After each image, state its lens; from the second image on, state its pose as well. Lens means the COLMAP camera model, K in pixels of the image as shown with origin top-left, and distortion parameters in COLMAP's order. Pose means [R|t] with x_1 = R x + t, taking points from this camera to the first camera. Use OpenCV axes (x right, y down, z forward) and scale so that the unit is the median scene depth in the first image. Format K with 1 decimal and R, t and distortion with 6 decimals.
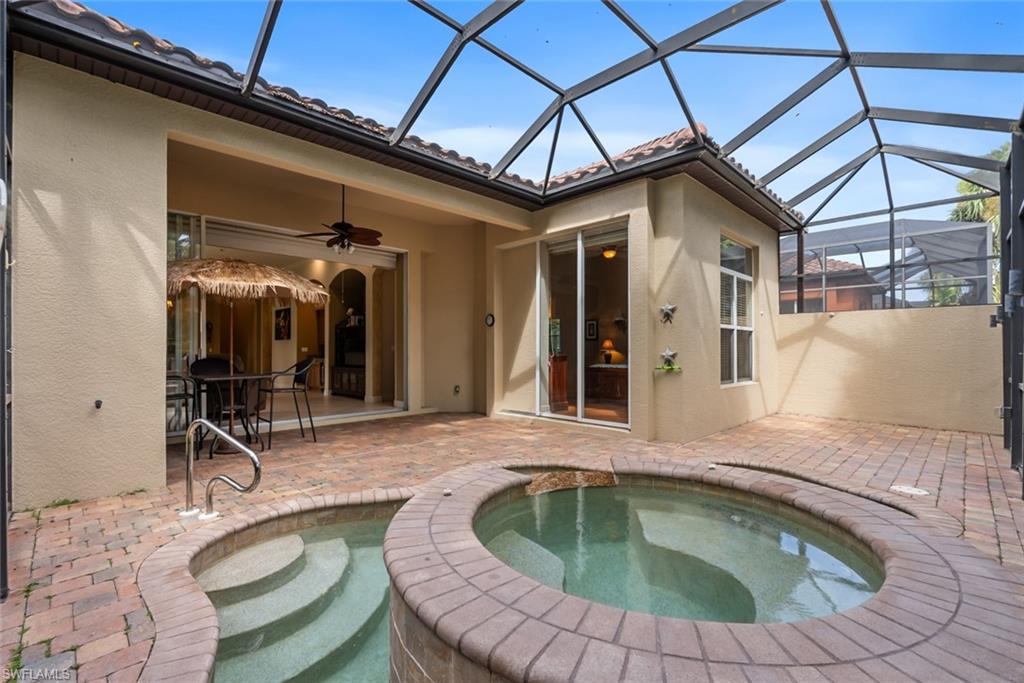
lens RADIAL K [[455.8, 0, 514.1], [0, 455.8, 350.4], [0, 0, 1]] dist [-0.003737, 0.000395]
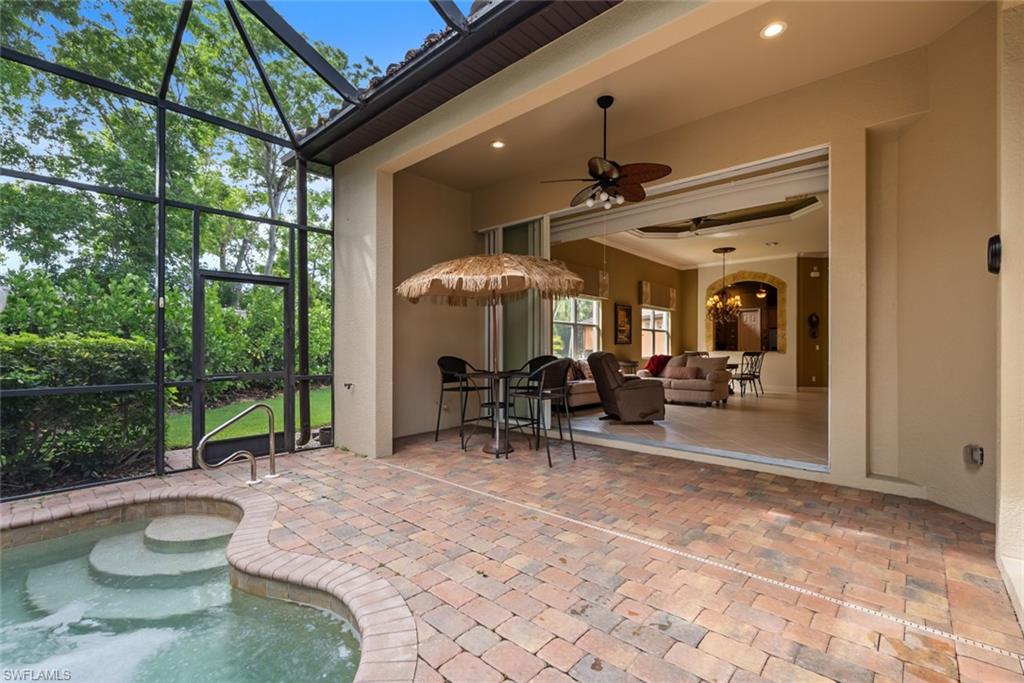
lens RADIAL K [[455.8, 0, 514.1], [0, 455.8, 350.4], [0, 0, 1]] dist [-0.003737, 0.000395]
pose [[0.055274, 0.007695, -0.998442, 0.325500], [0.000368, 0.999970, 0.007727, -0.003049], [0.998471, -0.000795, 0.055269, 0.885184]]
